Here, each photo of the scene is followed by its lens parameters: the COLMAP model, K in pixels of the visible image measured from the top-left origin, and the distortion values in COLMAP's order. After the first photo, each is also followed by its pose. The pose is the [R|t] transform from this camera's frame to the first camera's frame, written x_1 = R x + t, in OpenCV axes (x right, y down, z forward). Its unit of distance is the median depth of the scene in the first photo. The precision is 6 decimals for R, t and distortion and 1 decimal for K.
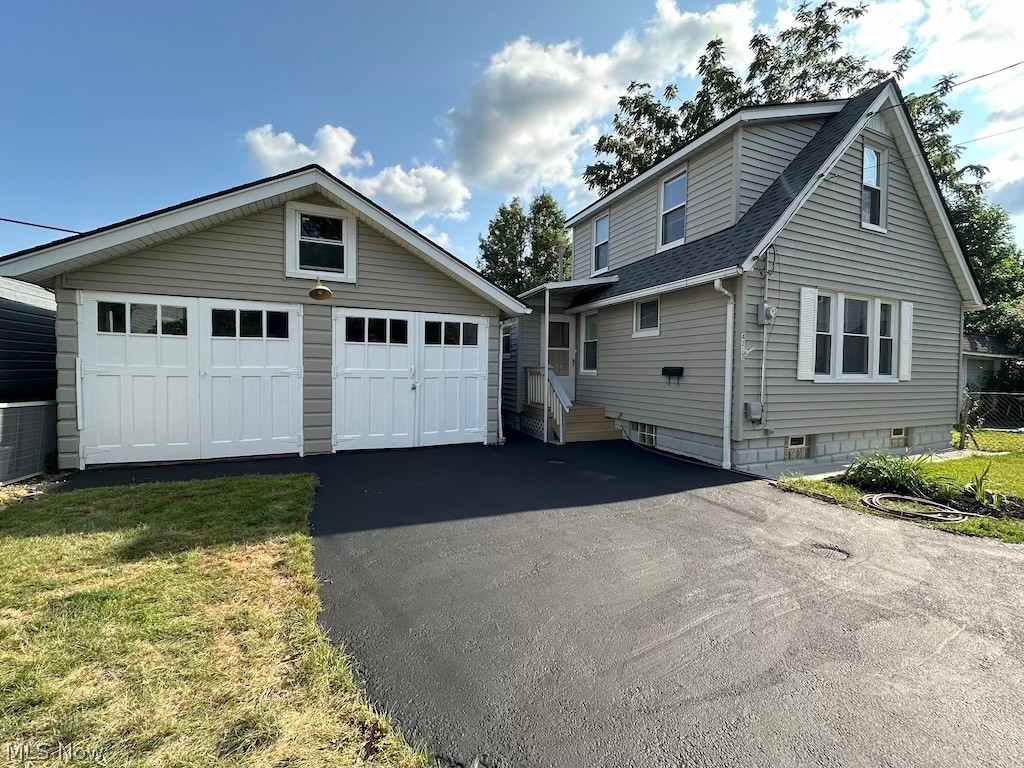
lens RADIAL K [[411.7, 0, 512.0], [0, 411.7, 384.0], [0, 0, 1]] dist [0.000470, -0.000040]
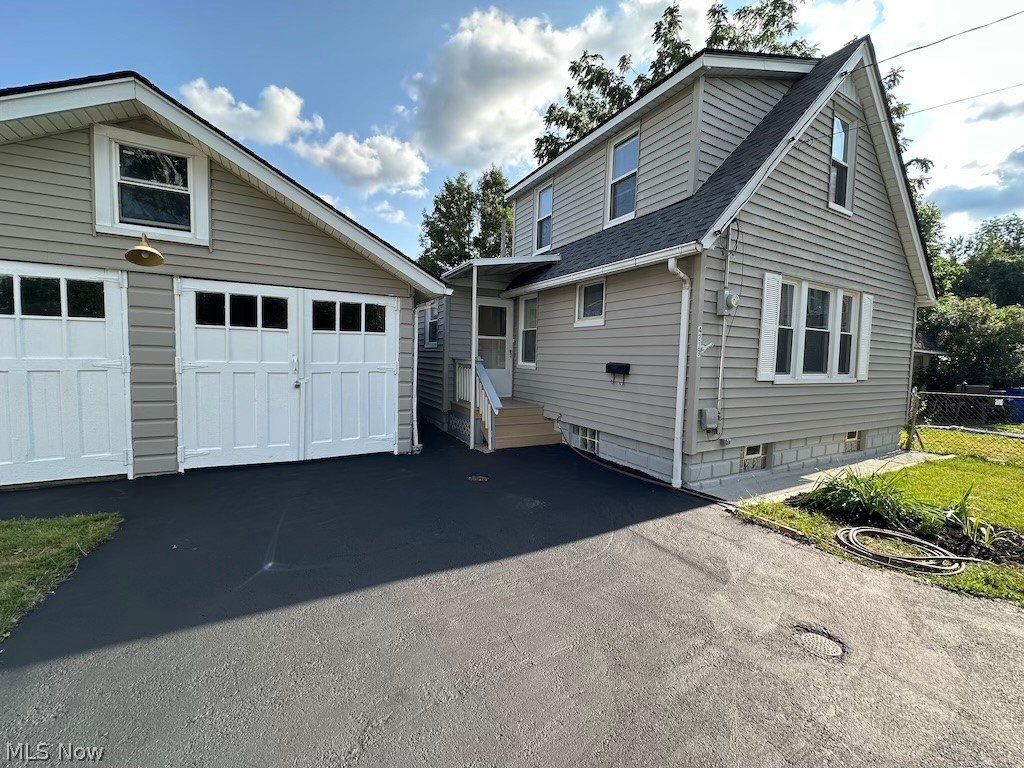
lens RADIAL K [[397.0, 0, 516.1], [0, 397.0, 380.4], [0, 0, 1]] dist [-0.000735, 0.000077]
pose [[0.994437, 0.007526, 0.105059, 0.099258], [-0.010977, 0.999418, 0.032311, -0.030782], [-0.104755, -0.033284, 0.993941, 0.215433]]
